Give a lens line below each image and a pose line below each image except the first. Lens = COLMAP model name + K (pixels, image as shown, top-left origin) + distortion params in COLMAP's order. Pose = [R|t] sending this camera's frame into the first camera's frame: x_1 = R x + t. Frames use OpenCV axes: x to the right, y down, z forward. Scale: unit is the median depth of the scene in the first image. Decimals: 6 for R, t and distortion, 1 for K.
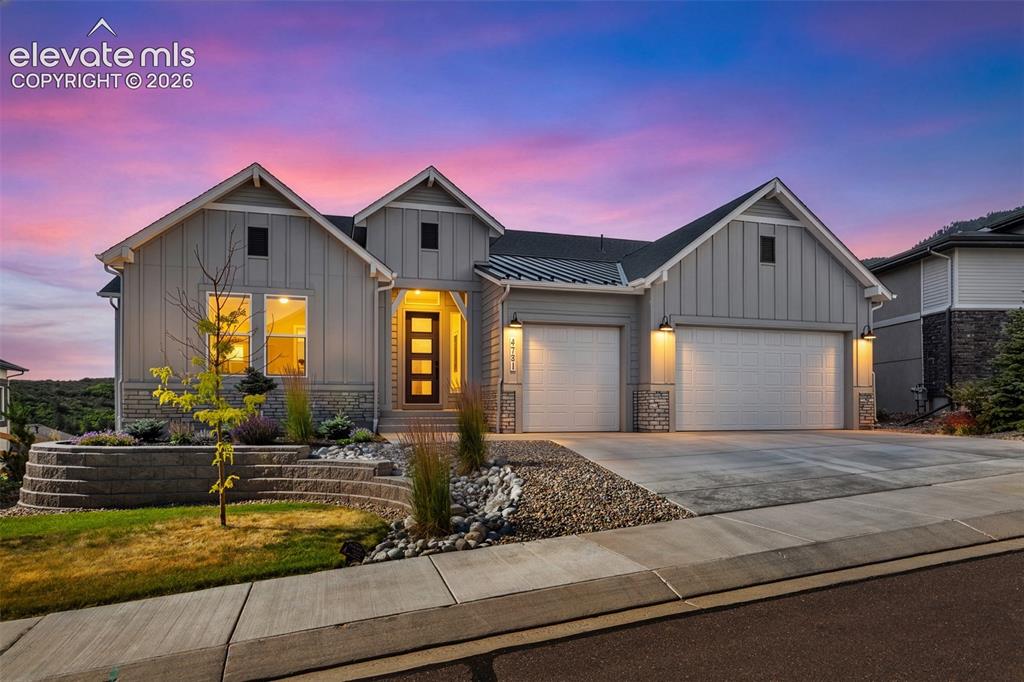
lens RADIAL K [[657.3, 0, 509.9], [0, 657.3, 391.7], [0, 0, 1]] dist [0.041936, -0.117523]
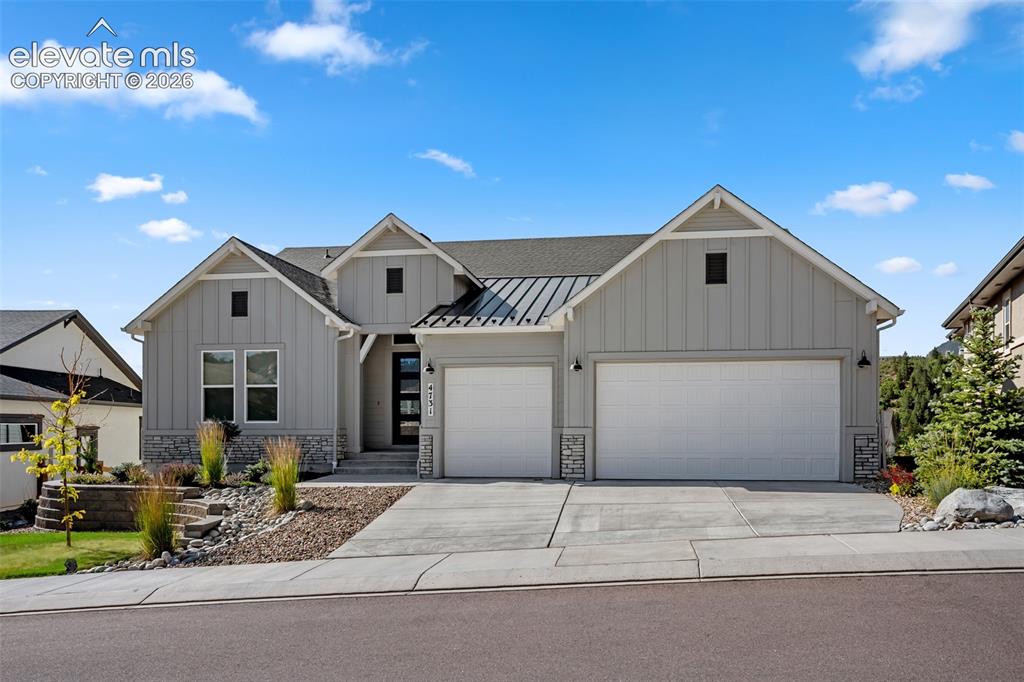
lens RADIAL K [[903.9, 0, 511.9], [0, 903.9, 396.0], [0, 0, 1]] dist [0.040076, 0.010148]
pose [[0.891573, -0.017703, -0.452530, 0.736093], [0.015528, 0.999843, -0.008521, -0.048427], [0.452610, 0.000570, 0.891708, -0.177314]]
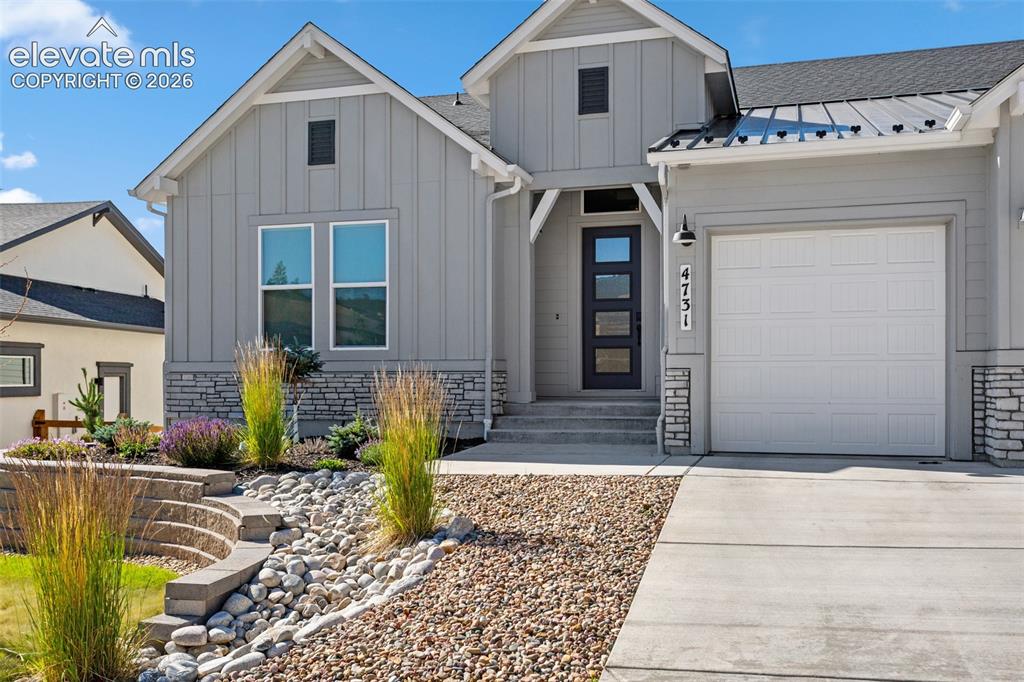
lens RADIAL K [[964.3, 0, 512.0], [0, 964.3, 341.0], [0, 0, 1]] dist [0.013146, 0.007614]
pose [[0.832279, -0.022106, -0.553916, 0.299492], [0.017913, 0.999755, -0.012984, -0.016289], [0.554067, 0.000884, 0.832471, 0.308478]]
